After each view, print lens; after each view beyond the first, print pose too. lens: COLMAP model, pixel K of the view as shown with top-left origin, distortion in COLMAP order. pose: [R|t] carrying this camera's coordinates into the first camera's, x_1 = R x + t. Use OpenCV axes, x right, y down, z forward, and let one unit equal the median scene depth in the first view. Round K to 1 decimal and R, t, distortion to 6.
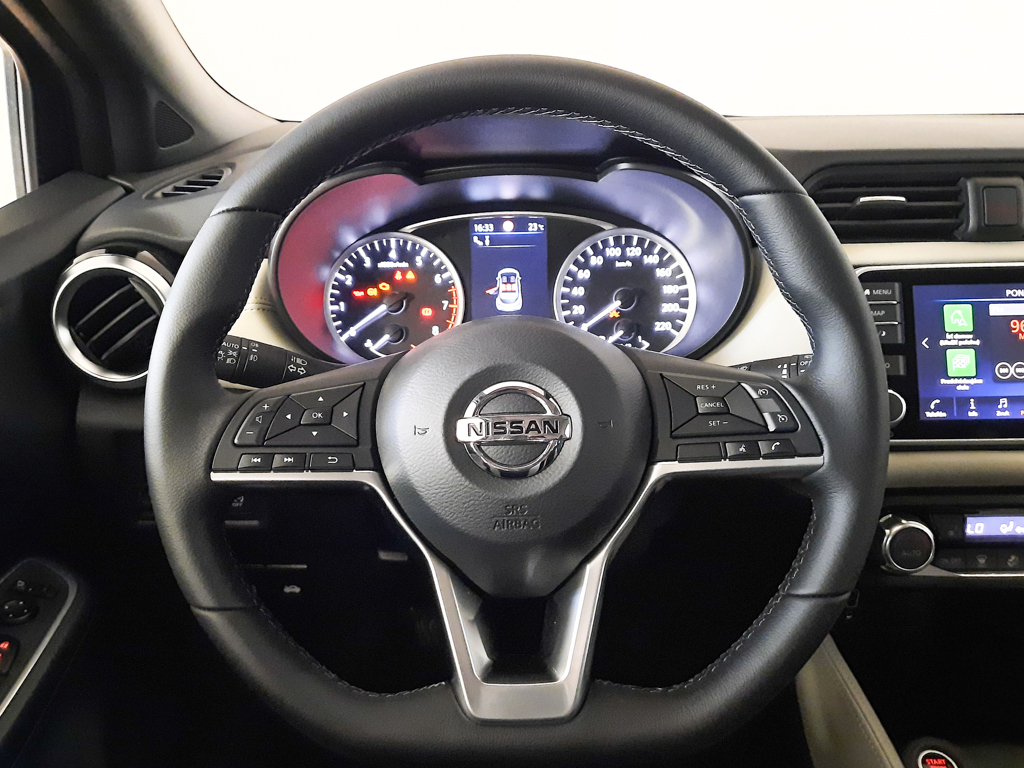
lens RADIAL K [[816.4, 0, 512.0], [0, 816.4, 384.0], [0, 0, 1]] dist [0.035910, -0.007353]
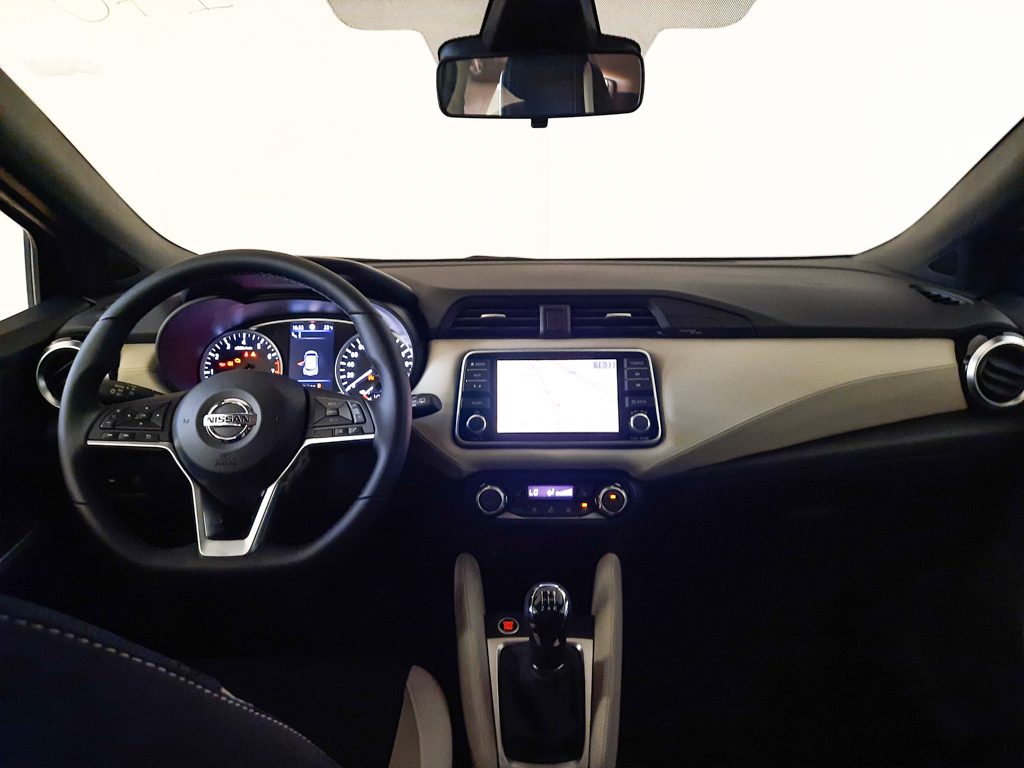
lens RADIAL K [[741.2, 0, 524.4], [0, 741.2, 380.5], [0, 0, 1]] dist [0.043006, -0.024248]
pose [[0.999955, 0.009341, 0.001804, 0.445927], [-0.009071, 0.993272, -0.115451, 0.098585], [-0.002871, 0.115429, 0.993312, -0.557519]]
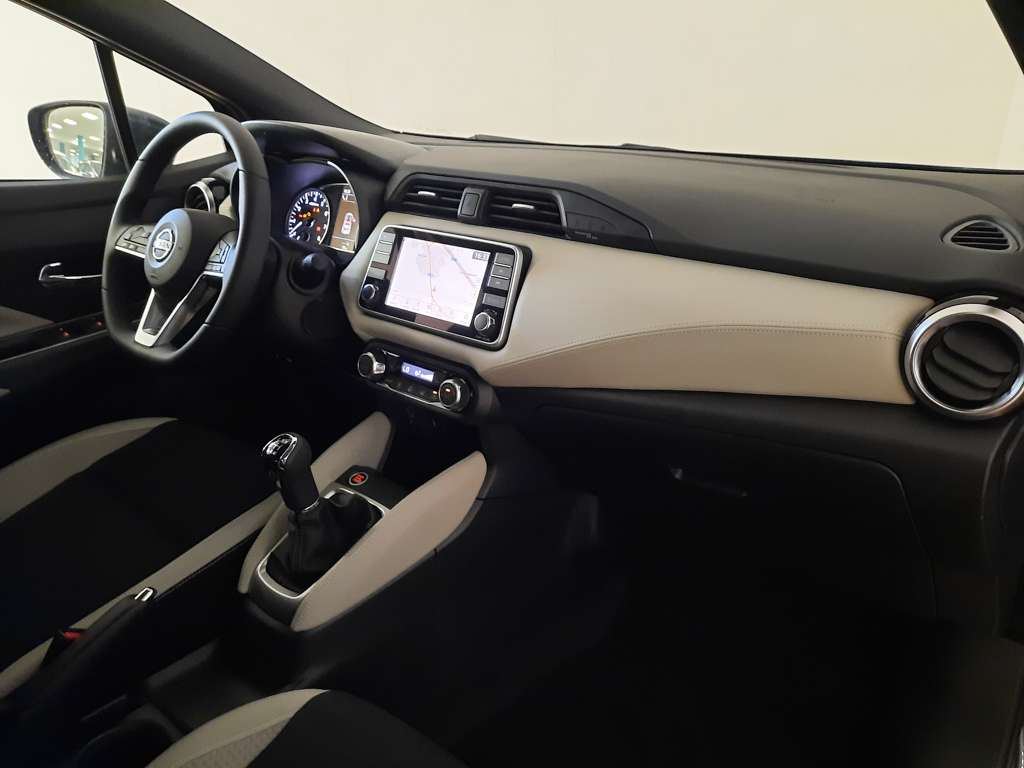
lens RADIAL K [[741.2, 0, 524.4], [0, 741.2, 380.5], [0, 0, 1]] dist [0.043006, -0.024248]
pose [[0.773622, 0.251805, -0.581467, 1.477386], [-0.241861, 0.965517, 0.096331, -0.025418], [0.585673, 0.066111, 0.807847, -0.181835]]
